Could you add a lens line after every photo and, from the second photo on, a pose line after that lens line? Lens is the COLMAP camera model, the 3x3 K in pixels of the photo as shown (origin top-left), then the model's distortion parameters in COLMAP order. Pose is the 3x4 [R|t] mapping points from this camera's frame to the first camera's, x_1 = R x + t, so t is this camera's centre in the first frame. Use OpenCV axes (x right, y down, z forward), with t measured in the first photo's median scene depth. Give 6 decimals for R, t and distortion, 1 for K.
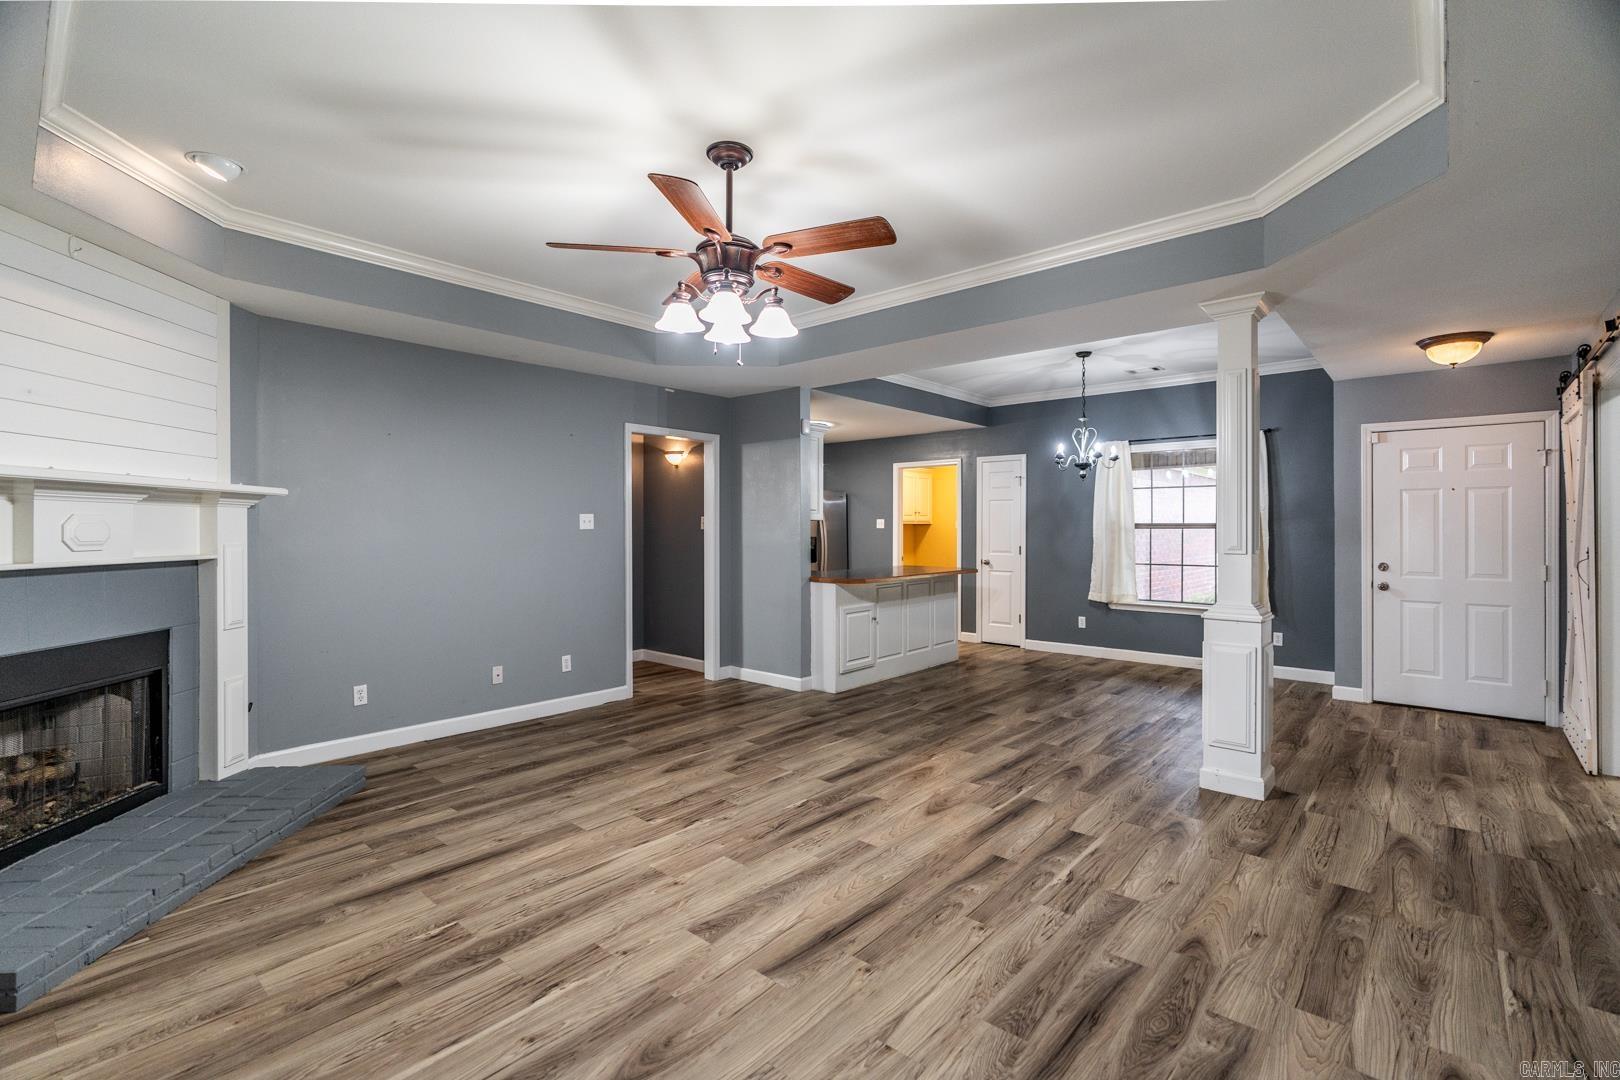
lens RADIAL K [[734.8, 0, 800.3], [0, 734.8, 531.3], [0, 0, 1]] dist [0.001511, 0.000783]
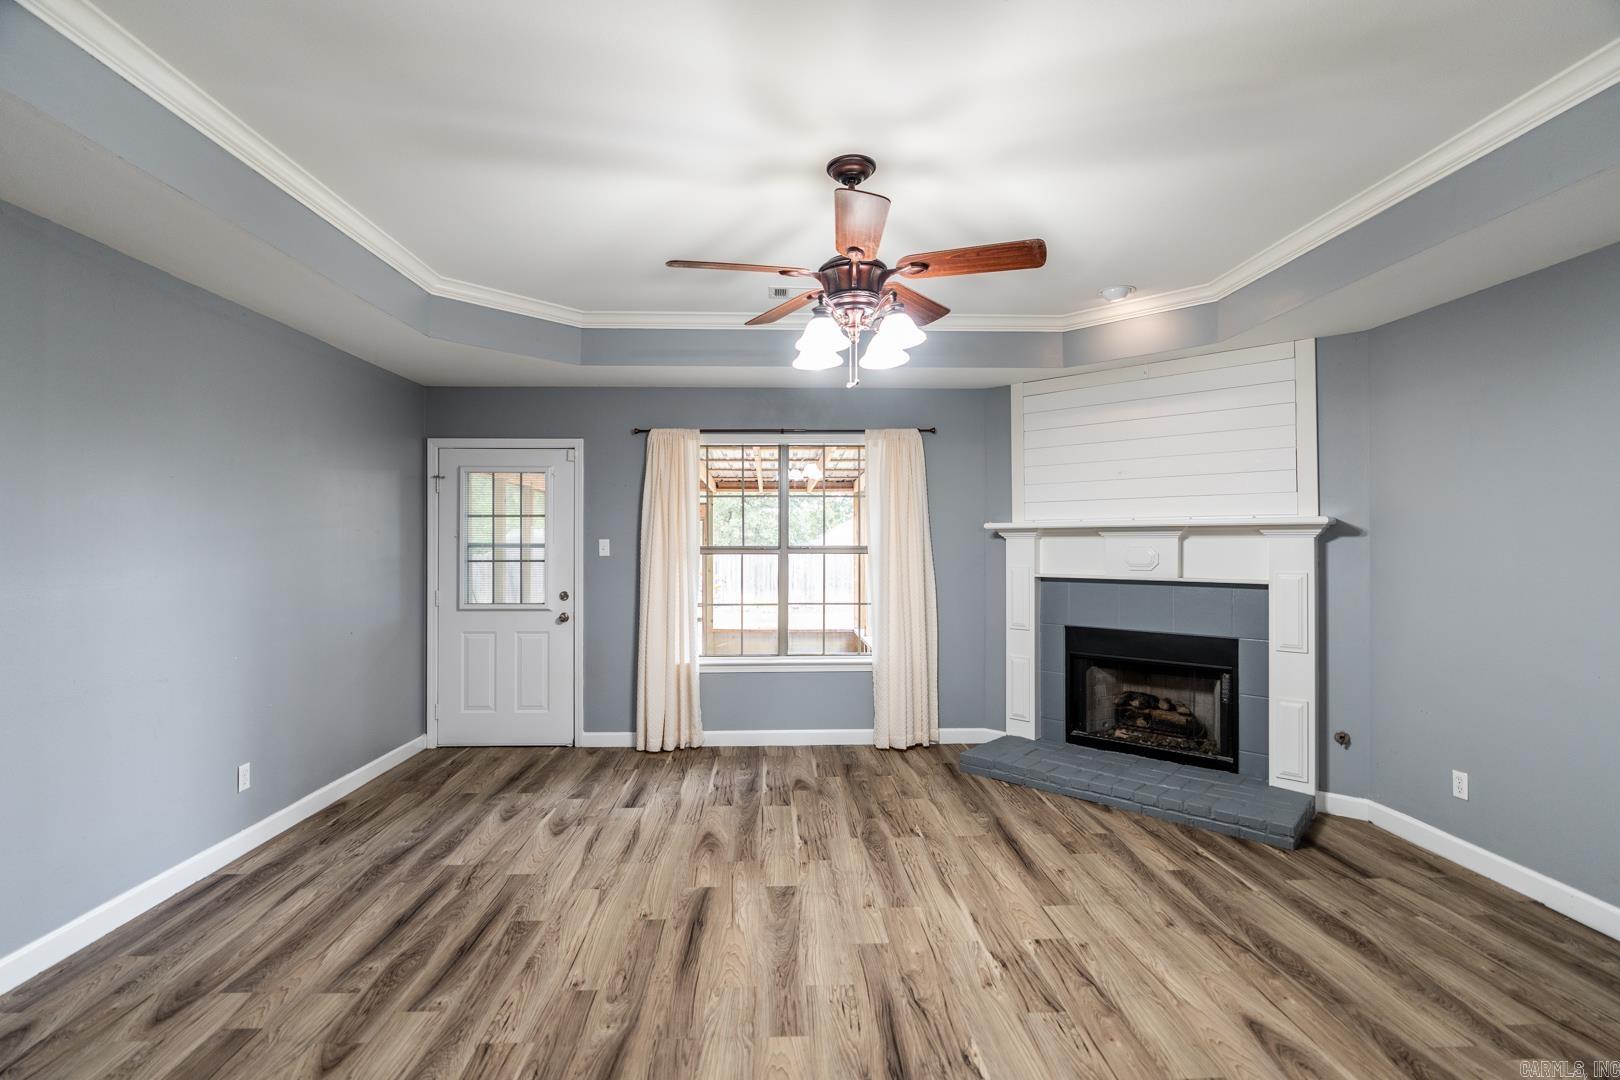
lens RADIAL K [[734.8, 0, 801.5], [0, 734.8, 539.2], [0, 0, 1]] dist [0.001511, 0.000783]
pose [[-0.717119, -0.000821, -0.696950, 0.662833], [0.000481, 0.999998, -0.001672, -0.040650], [0.696950, -0.001535, -0.717118, 1.779798]]
